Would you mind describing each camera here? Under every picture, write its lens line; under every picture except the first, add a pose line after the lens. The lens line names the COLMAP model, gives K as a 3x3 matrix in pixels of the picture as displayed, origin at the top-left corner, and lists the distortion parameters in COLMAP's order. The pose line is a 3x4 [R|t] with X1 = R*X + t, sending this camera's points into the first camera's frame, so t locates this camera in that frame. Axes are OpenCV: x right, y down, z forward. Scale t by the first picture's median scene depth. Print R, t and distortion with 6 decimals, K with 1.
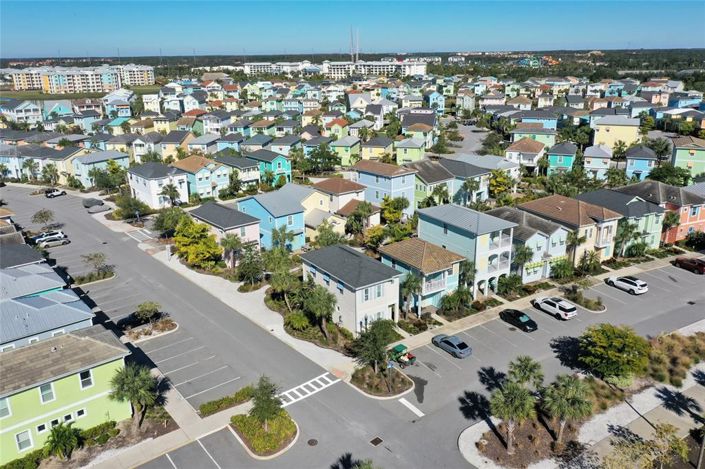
lens RADIAL K [[550.3, 0, 352.5], [0, 550.3, 234.5], [0, 0, 1]] dist [-0.005989, -0.006039]
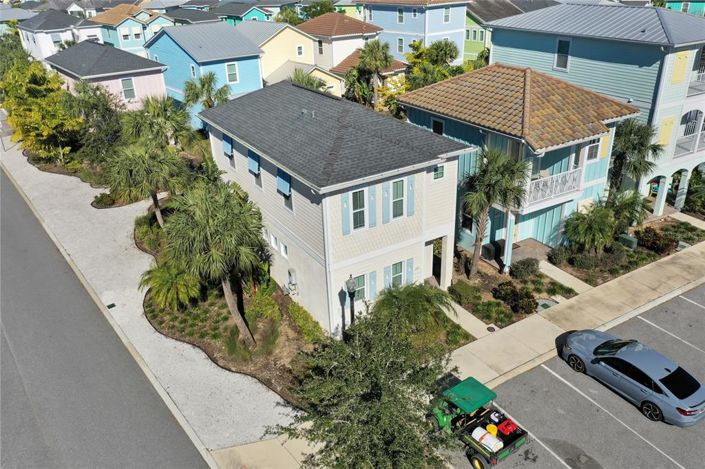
lens RADIAL K [[550.3, 0, 352.5], [0, 550.3, 234.5], [0, 0, 1]] dist [-0.005989, -0.006039]
pose [[0.998920, 0.001223, -0.046455, 0.034378], [0.005342, 0.990003, 0.140945, 0.073100], [0.046163, -0.141041, 0.988927, 0.636415]]
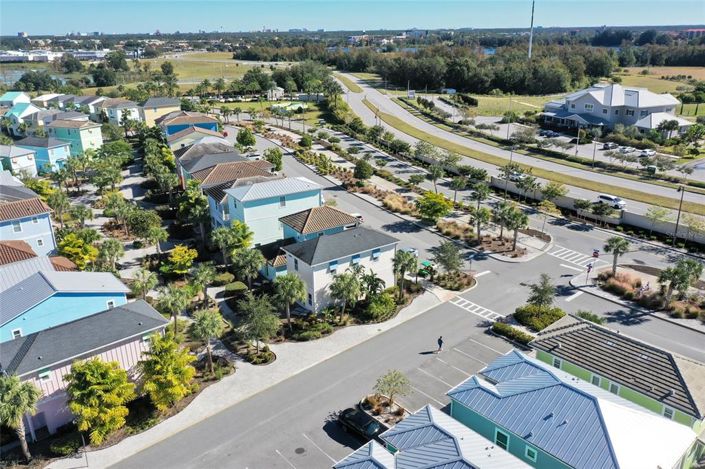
lens RADIAL K [[550.3, 0, 352.5], [0, 550.3, 234.5], [0, 0, 1]] dist [-0.005989, -0.006039]
pose [[-0.005905, -0.335677, 0.941959, -0.954340], [0.328882, 0.888920, 0.318838, -0.277155], [-0.944353, 0.311676, 0.105150, 0.881035]]
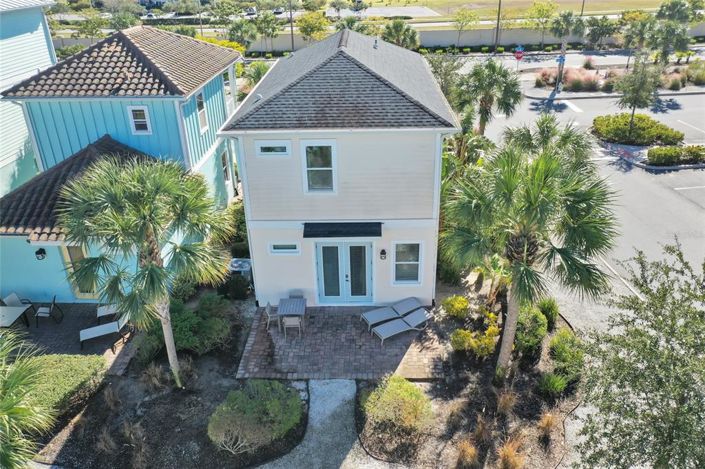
lens RADIAL K [[550.3, 0, 352.5], [0, 550.3, 234.5], [0, 0, 1]] dist [-0.005989, -0.006039]
pose [[-0.812302, -0.234570, 0.533988, -0.205764], [0.215622, 0.729914, 0.648640, -0.090912], [-0.541916, 0.642031, -0.542332, 1.246595]]
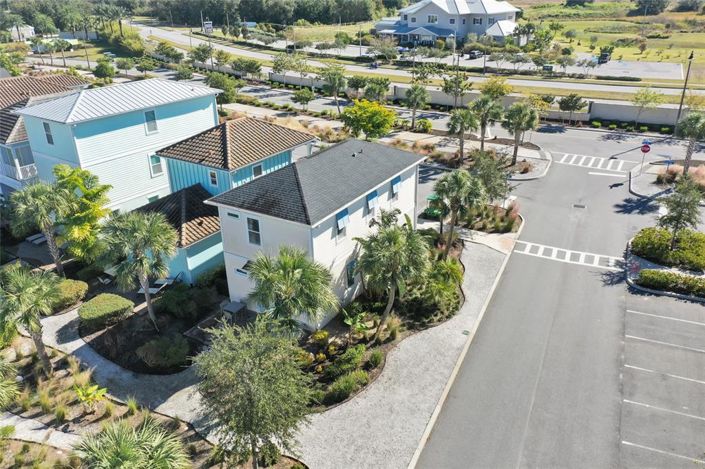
lens RADIAL K [[550.3, 0, 352.5], [0, 550.3, 234.5], [0, 0, 1]] dist [-0.005989, -0.006039]
pose [[-0.406490, -0.362151, 0.838816, -0.450940], [0.309866, 0.809030, 0.499453, -0.143429], [-0.859505, 0.462943, -0.216645, 1.124288]]
